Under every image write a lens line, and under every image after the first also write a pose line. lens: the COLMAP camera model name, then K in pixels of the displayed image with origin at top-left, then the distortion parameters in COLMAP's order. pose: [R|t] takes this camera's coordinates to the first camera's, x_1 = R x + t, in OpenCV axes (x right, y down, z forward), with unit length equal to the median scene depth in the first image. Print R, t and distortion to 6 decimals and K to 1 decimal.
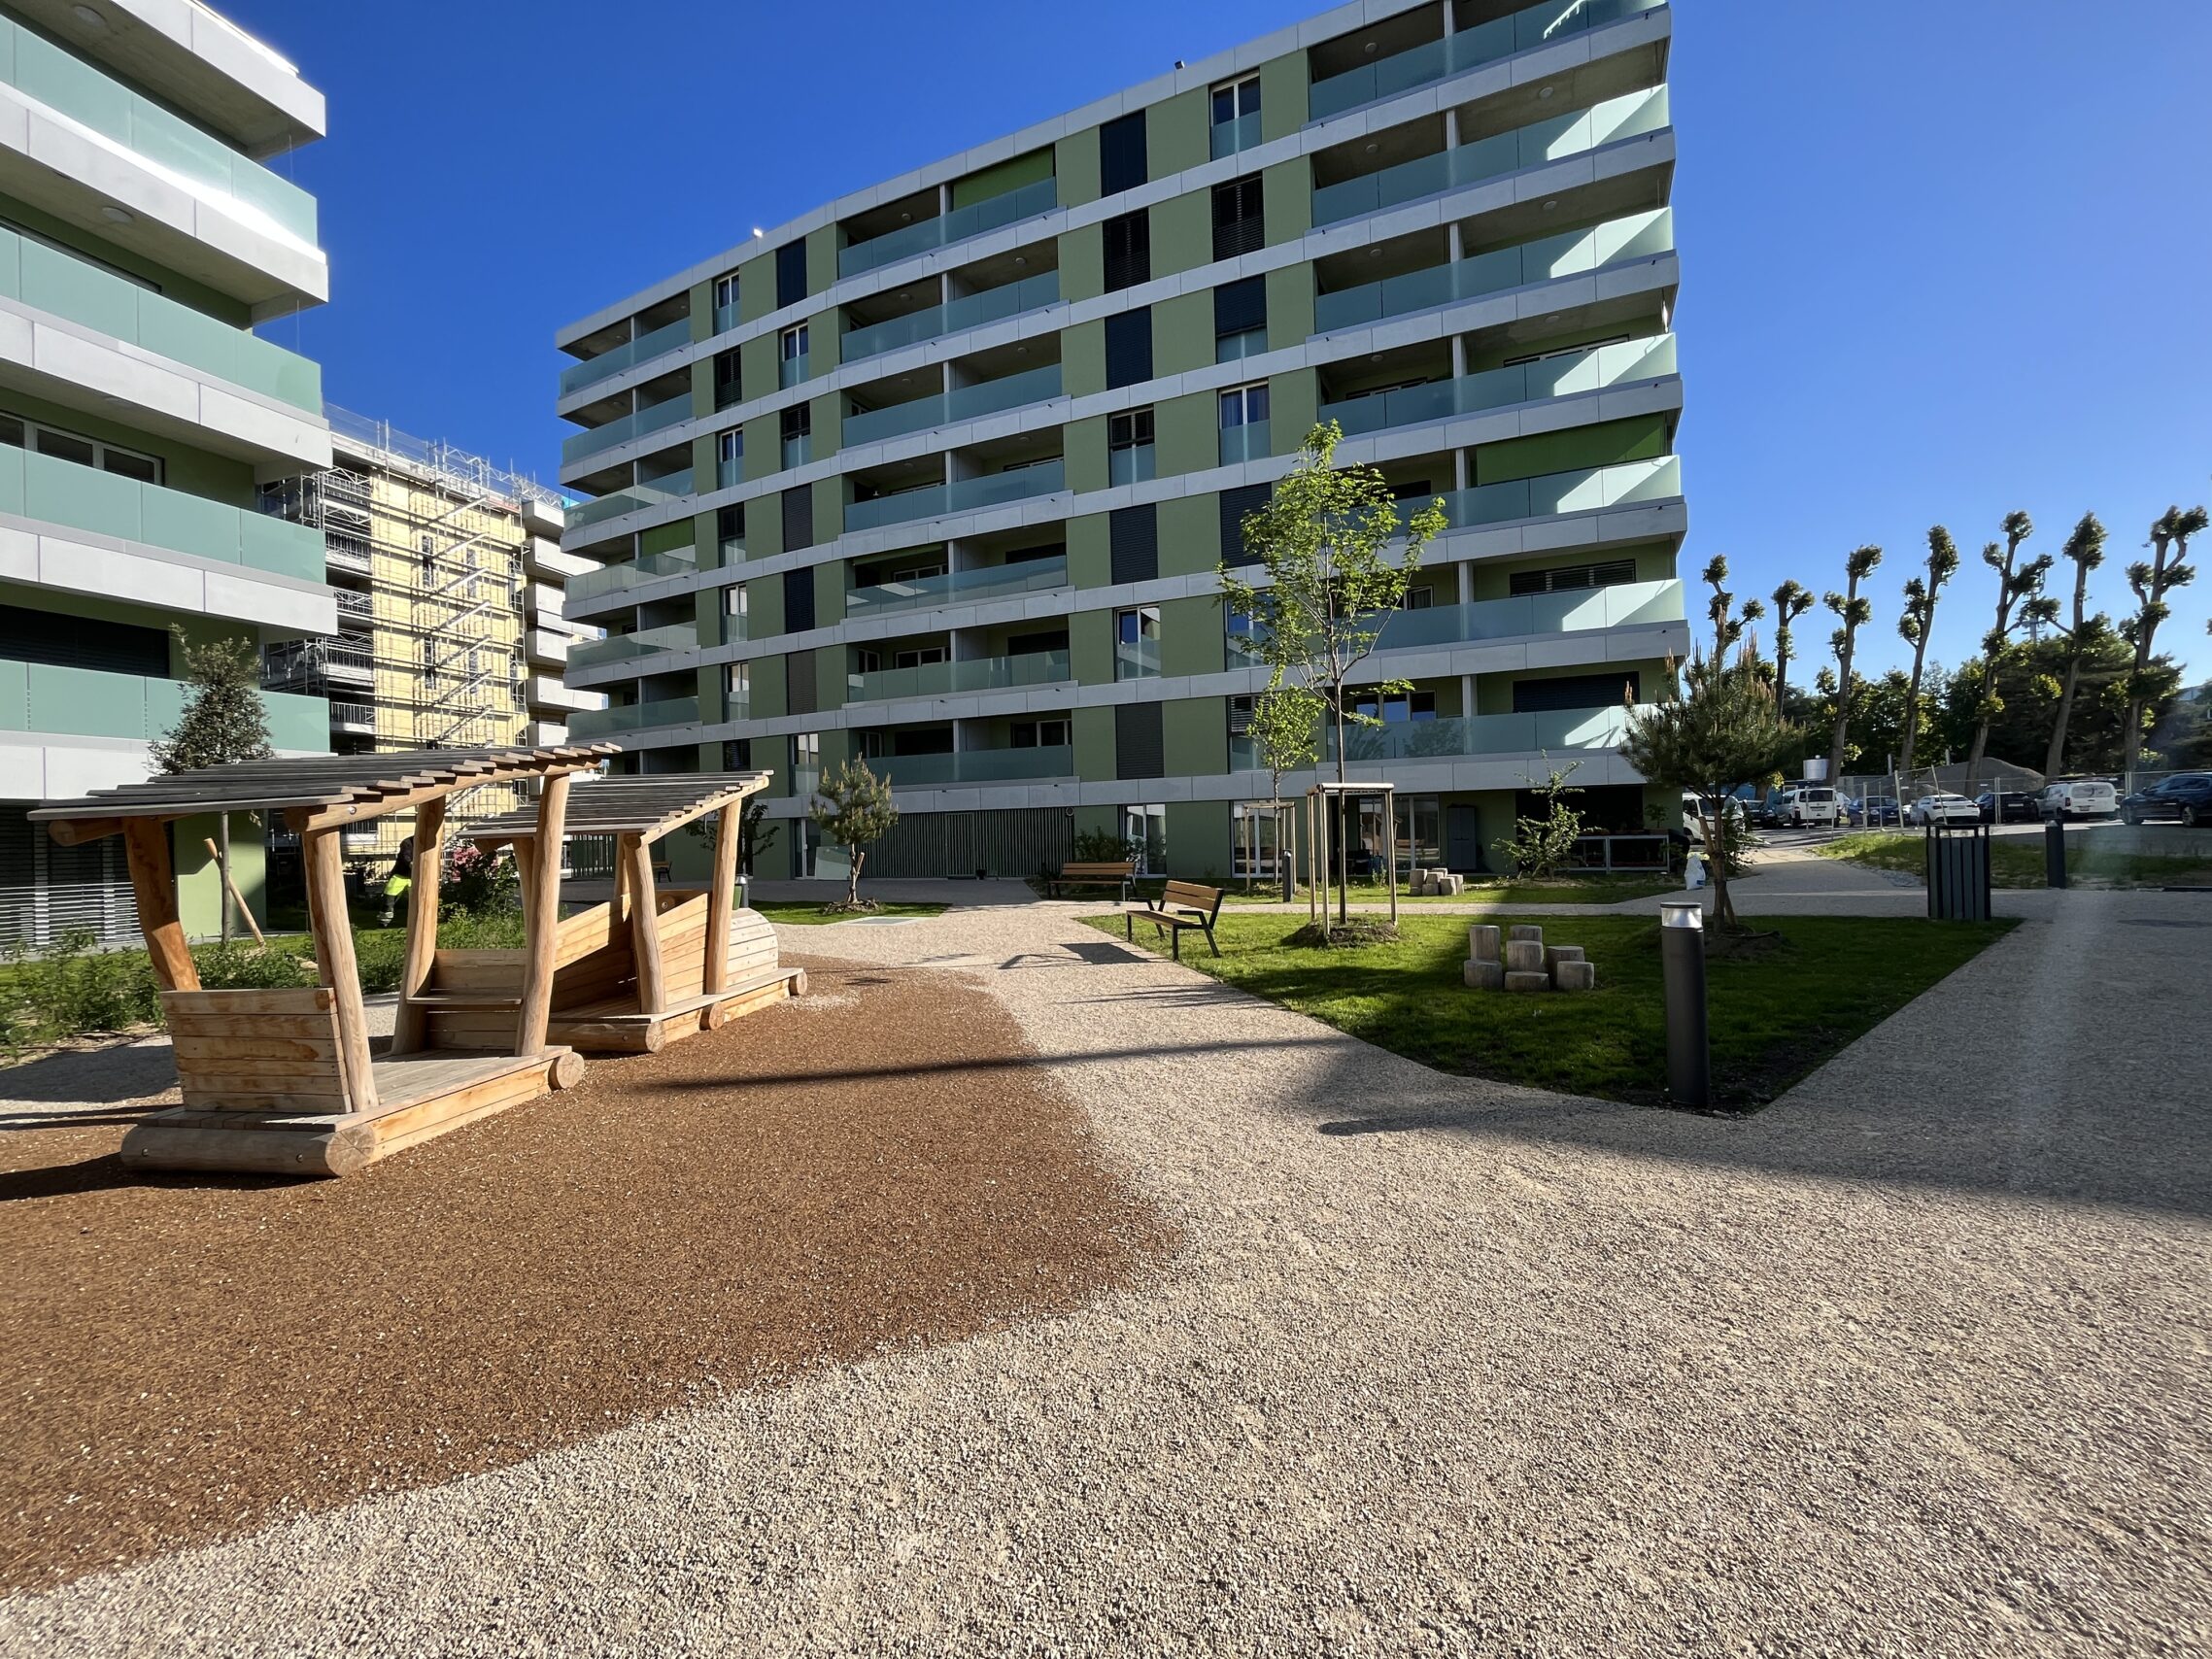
lens RADIAL K [[892.9, 0, 1109.4], [0, 892.9, 825.6], [0, 0, 1]] dist [-0.000693, 0.000024]
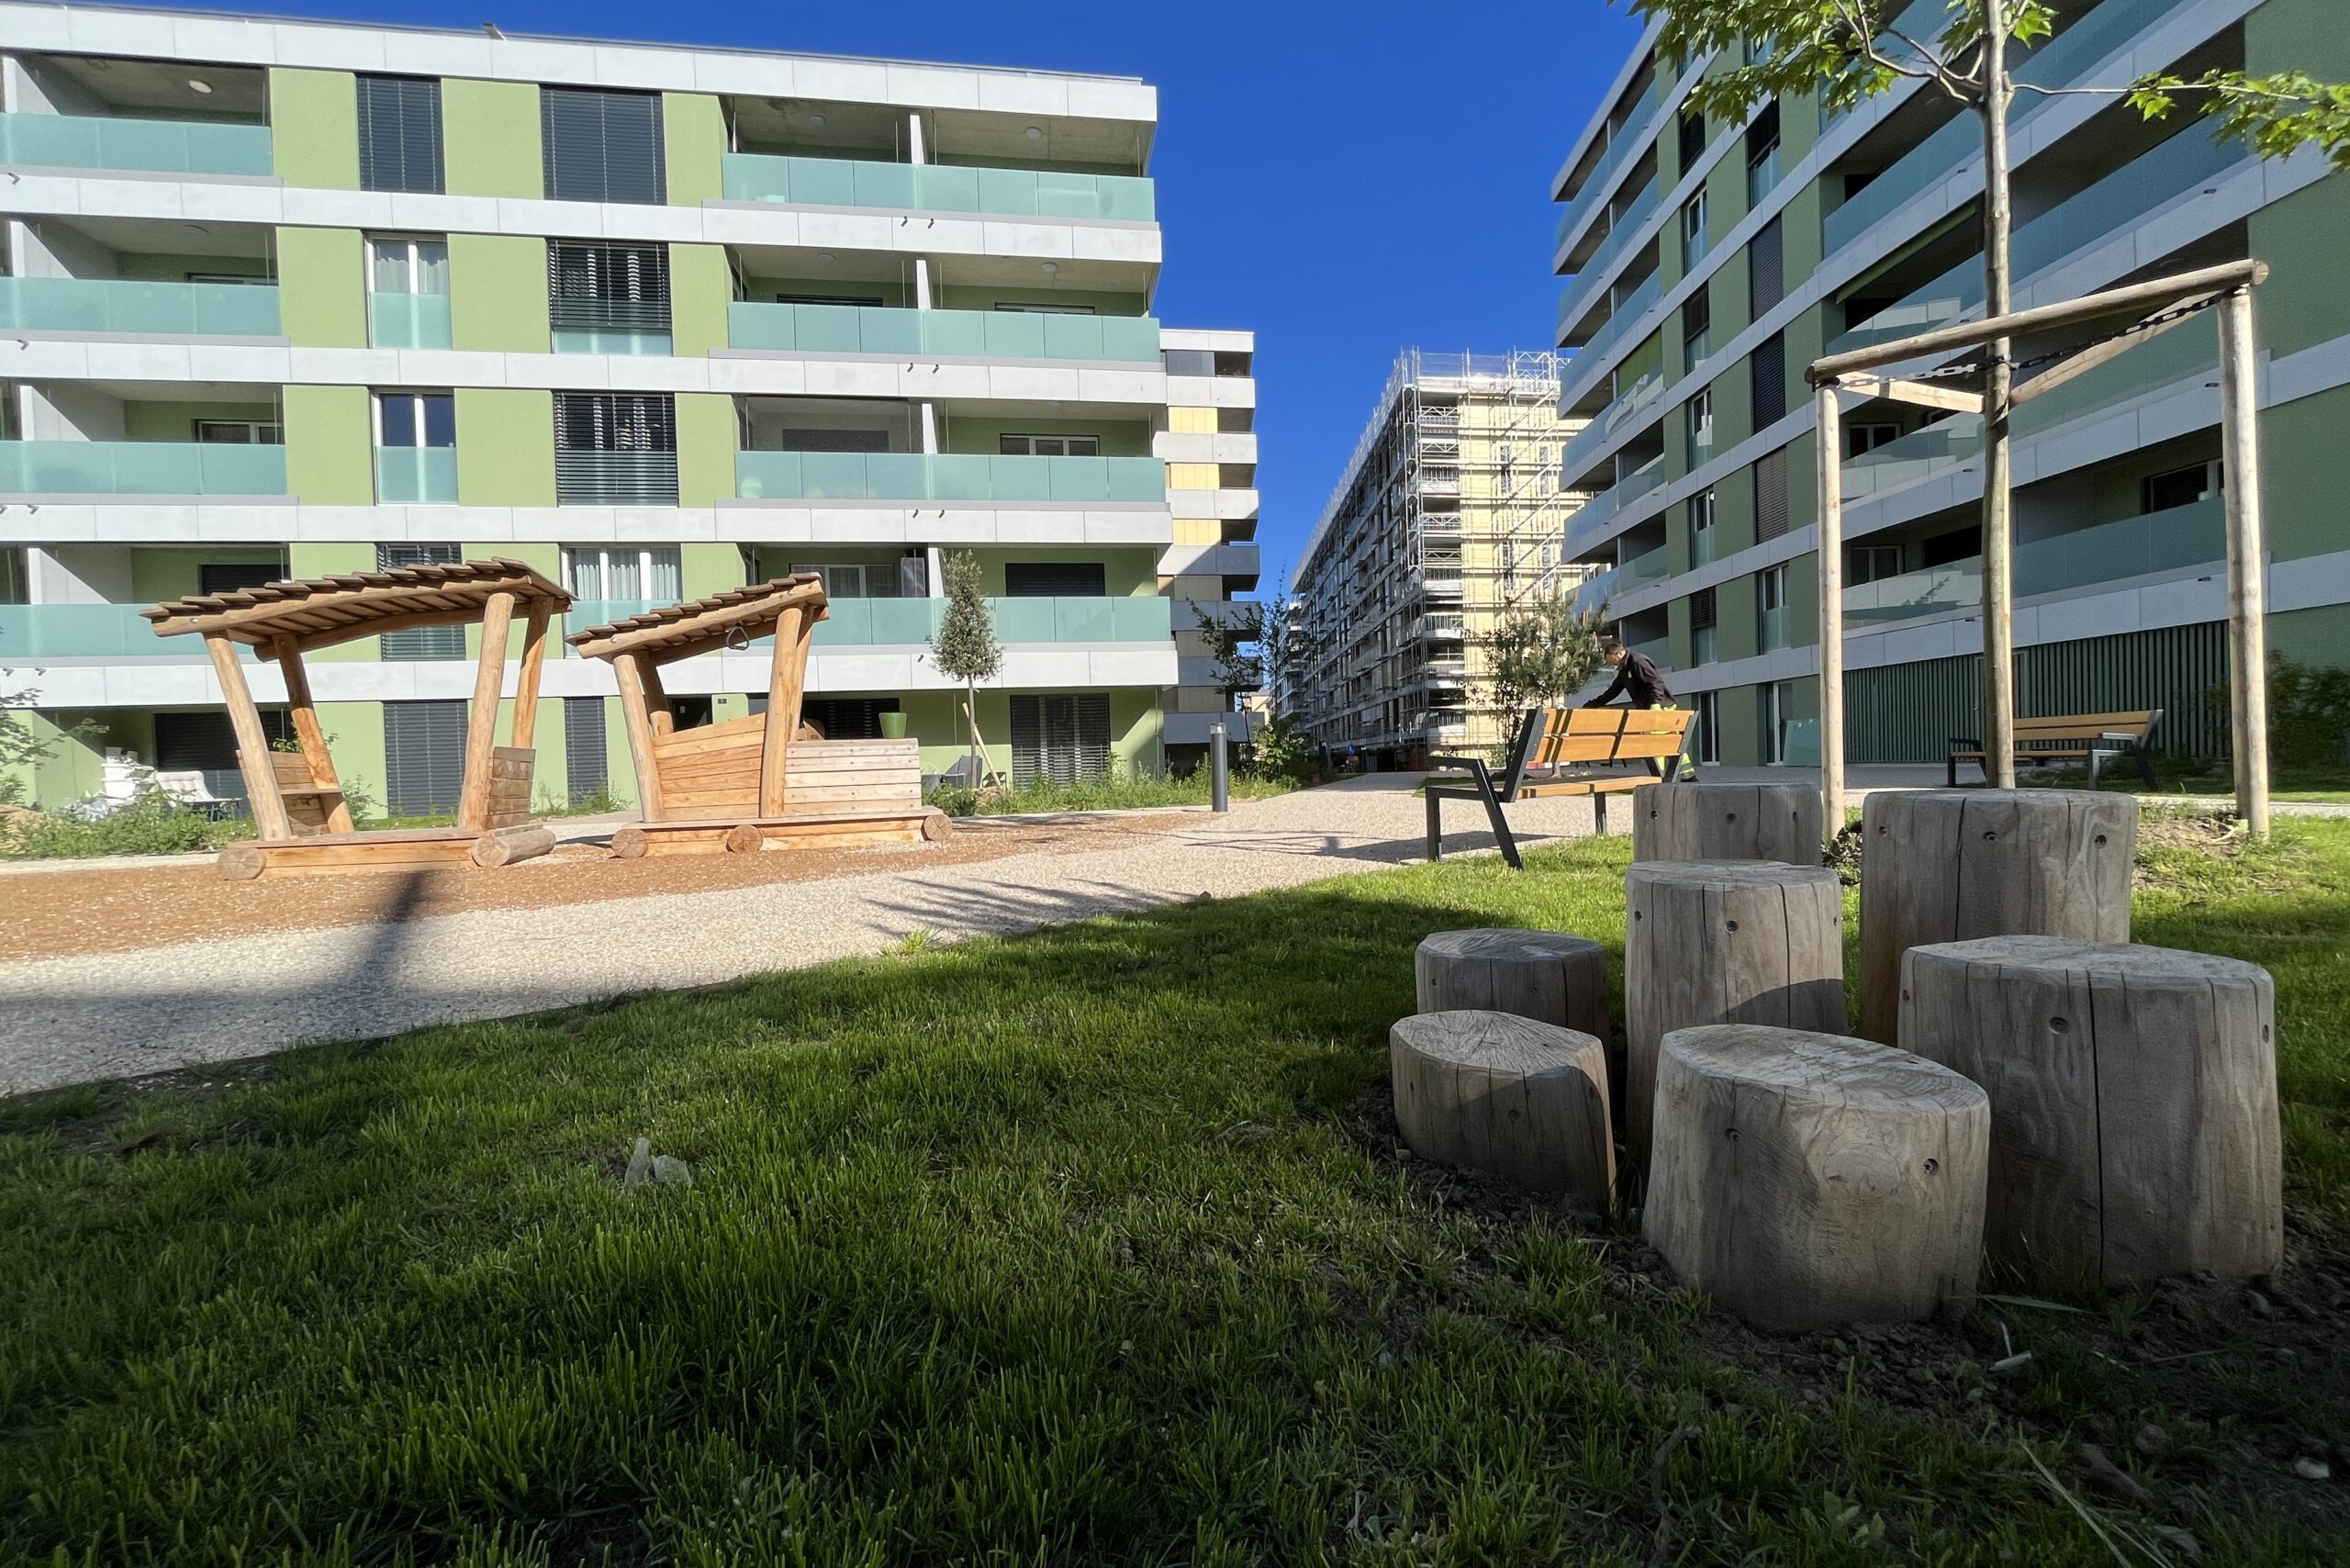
lens RADIAL K [[945.0, 0, 1183.0], [0, 945.0, 788.7], [0, 0, 1]] dist [0.000096, 0.000039]
pose [[0.422910, 0.037082, -0.905413, 0.118081], [0.019999, 0.998537, 0.050237, 0.022157], [0.905951, -0.039353, 0.421549, 0.167717]]
